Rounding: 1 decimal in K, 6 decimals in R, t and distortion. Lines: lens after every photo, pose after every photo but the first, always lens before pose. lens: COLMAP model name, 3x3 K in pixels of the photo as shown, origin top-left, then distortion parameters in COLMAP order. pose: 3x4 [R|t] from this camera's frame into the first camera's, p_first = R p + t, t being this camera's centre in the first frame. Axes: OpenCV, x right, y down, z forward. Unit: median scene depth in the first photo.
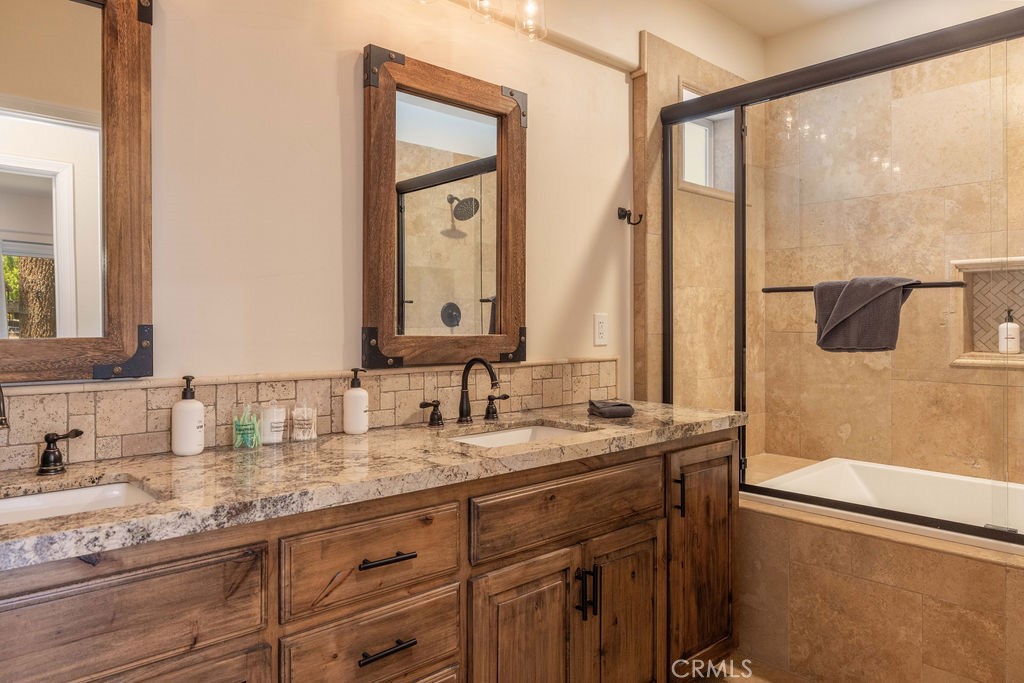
lens RADIAL K [[669.7, 0, 508.2], [0, 669.7, 334.0], [0, 0, 1]] dist [-0.001552, -0.000902]
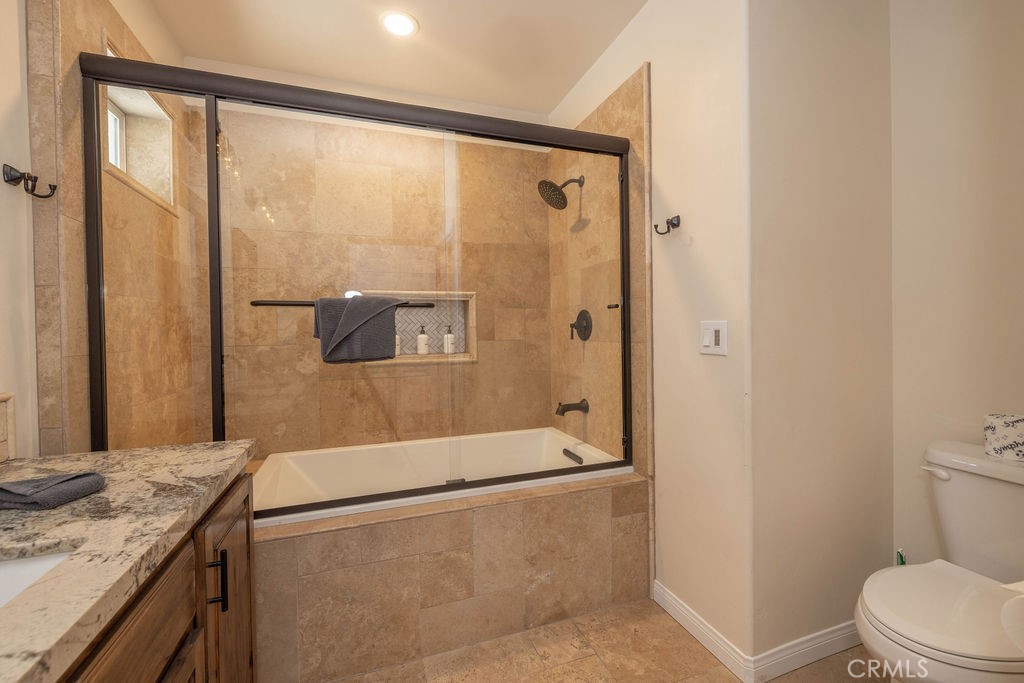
lens RADIAL K [[428.4, 0, 522.8], [0, 428.4, 335.8], [0, 0, 1]] dist [-0.001772, 0.000293]
pose [[0.386162, -0.014449, 0.922318, -0.029711], [0.029592, 0.999557, 0.003269, -0.011294], [-0.921956, 0.026031, 0.386419, 0.454629]]
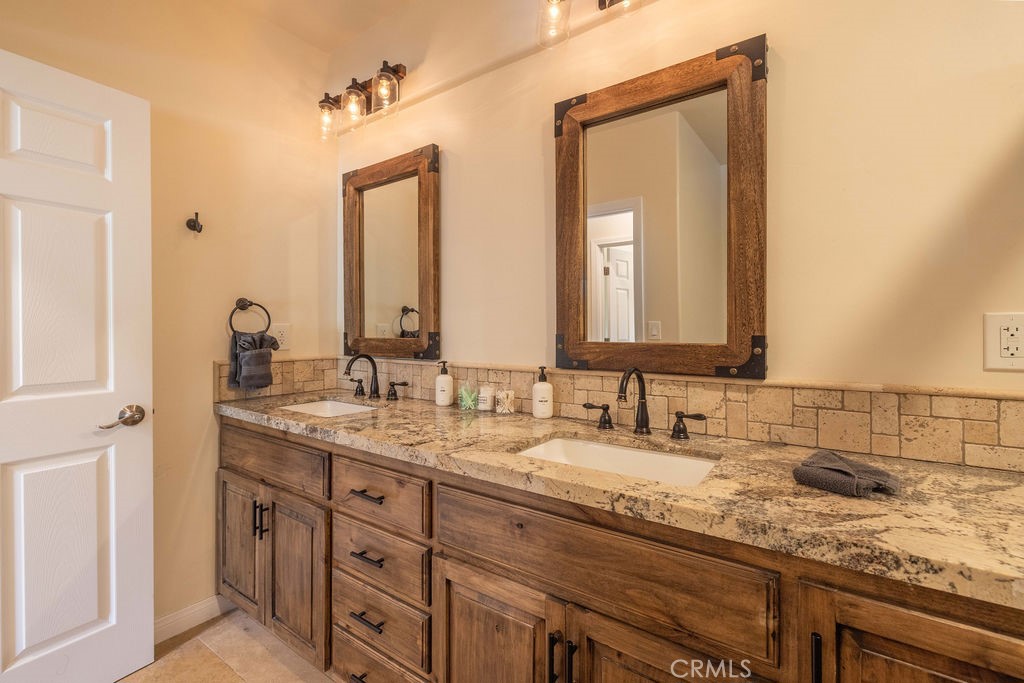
lens RADIAL K [[428.4, 0, 537.1], [0, 428.4, 338.0], [0, 0, 1]] dist [-0.001772, 0.000293]
pose [[0.251138, 0.016769, -0.967806, 0.446358], [-0.012322, 0.999824, 0.014126, -0.011548], [0.967873, 0.008377, 0.251301, 0.625940]]
